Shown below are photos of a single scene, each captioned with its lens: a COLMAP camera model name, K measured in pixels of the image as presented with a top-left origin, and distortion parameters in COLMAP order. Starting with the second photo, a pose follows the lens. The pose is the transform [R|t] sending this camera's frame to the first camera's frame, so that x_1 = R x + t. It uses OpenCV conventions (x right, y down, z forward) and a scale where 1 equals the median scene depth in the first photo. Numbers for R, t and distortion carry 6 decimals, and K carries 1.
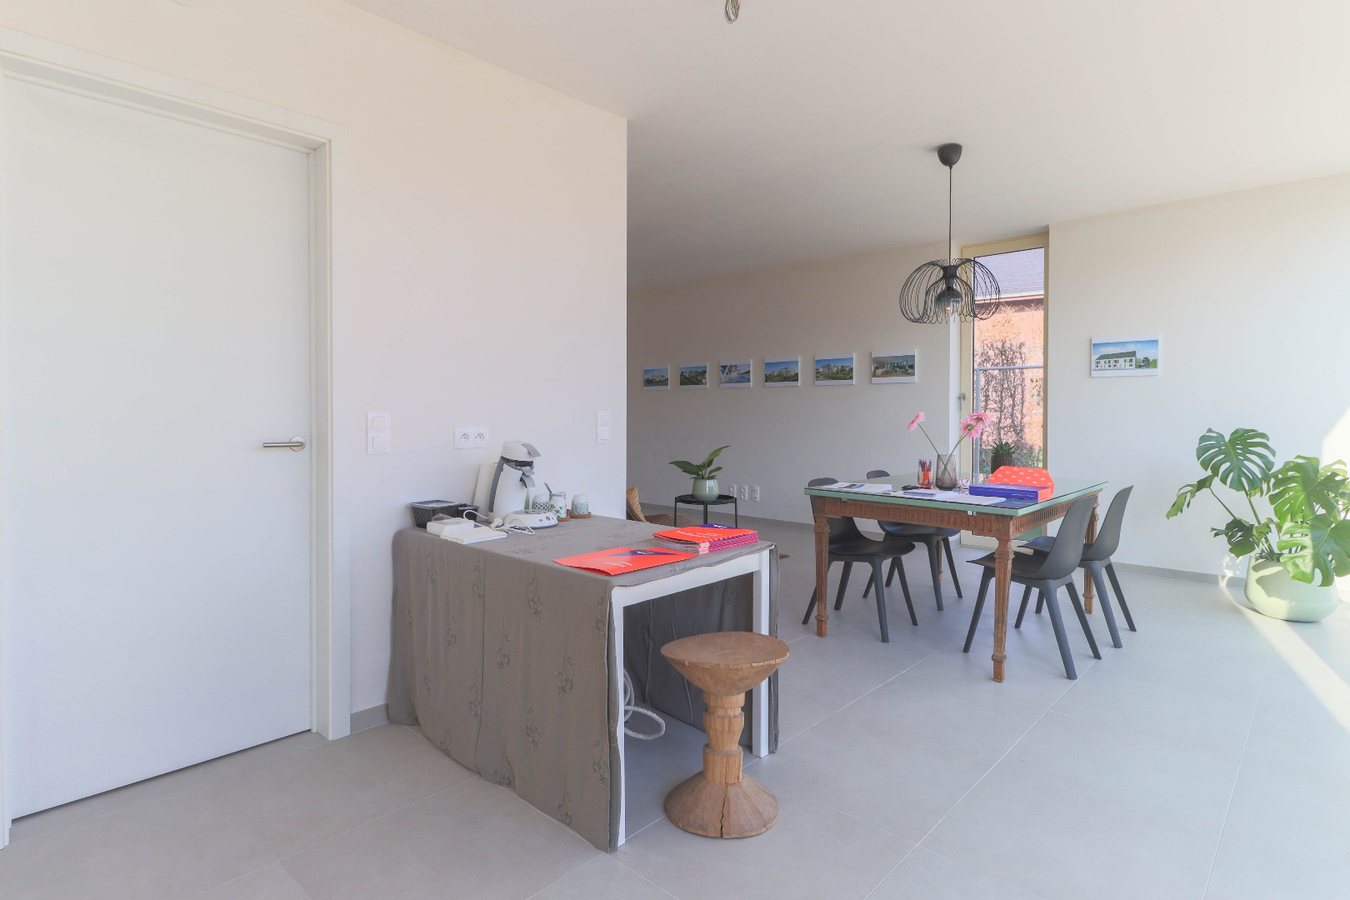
lens RADIAL K [[695.8, 0, 675.9], [0, 695.8, 431.9], [0, 0, 1]] dist [0.005702, -0.000862]
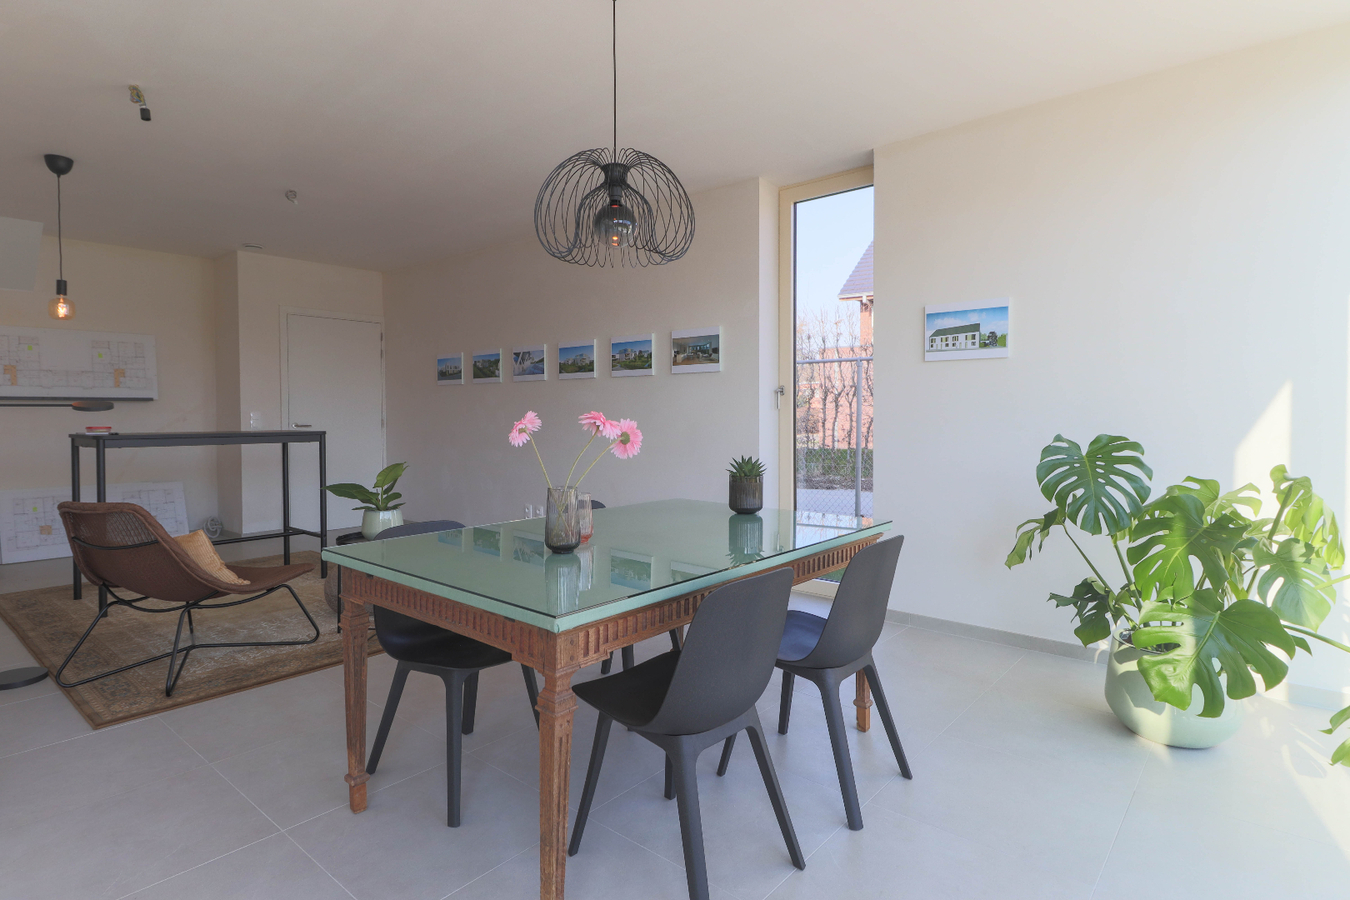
lens RADIAL K [[706.9, 0, 677.6], [0, 706.9, 438.8], [0, 0, 1]] dist [0.013134, 0.000250]
pose [[0.998803, -0.004614, 0.048689, 0.367206], [0.004192, 0.999953, 0.008752, -0.008587], [-0.048728, -0.008537, 0.998776, 0.347183]]
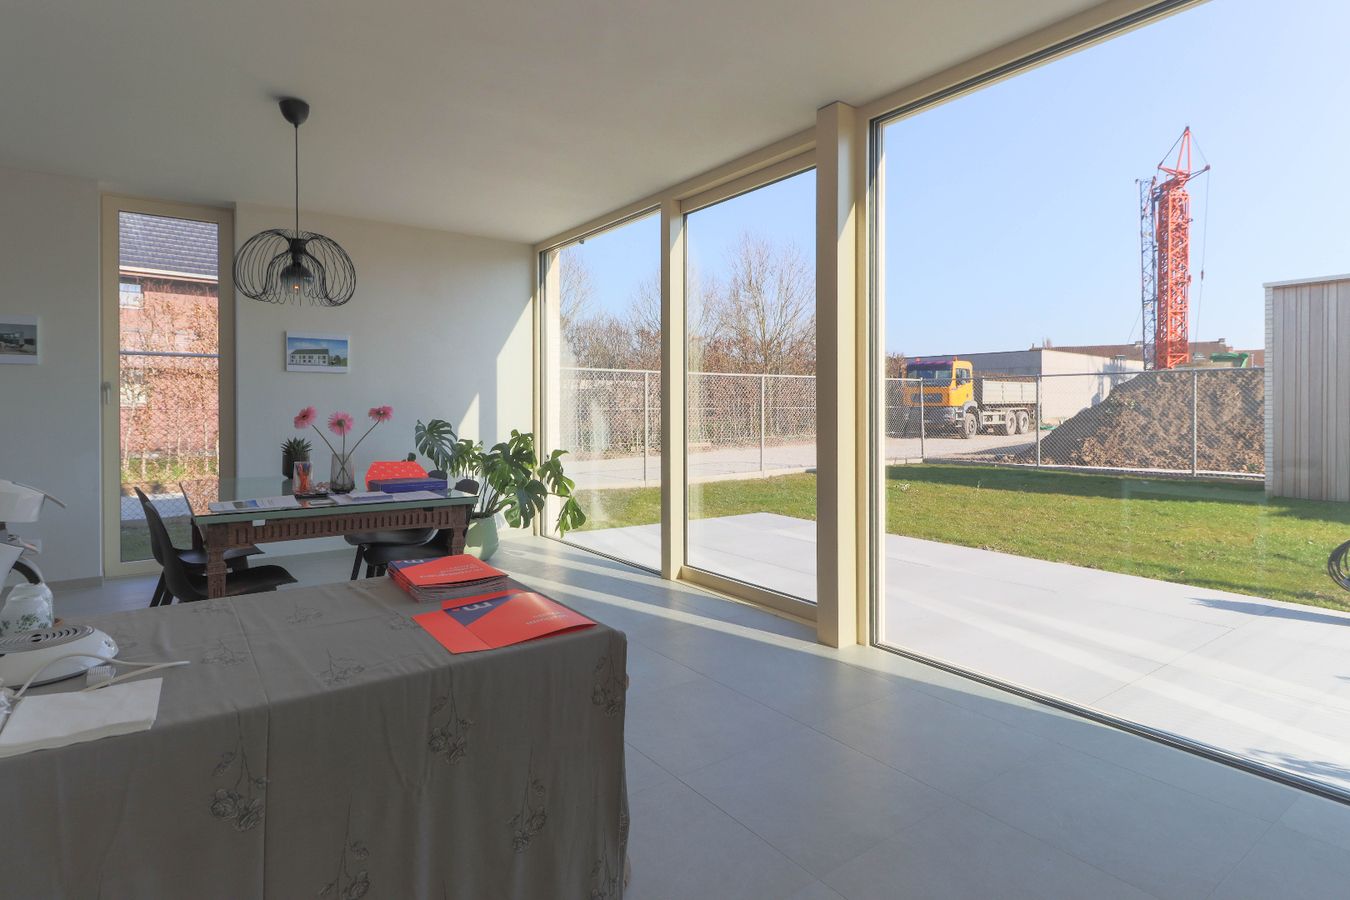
lens RADIAL K [[715.5, 0, 673.4], [0, 715.5, 413.3], [0, 0, 1]] dist [0.001753, -0.000282]
pose [[0.177323, -0.008972, 0.984112, -0.358853], [0.028402, 0.999589, 0.003996, -0.009045], [-0.983743, 0.027242, 0.177505, 0.338982]]
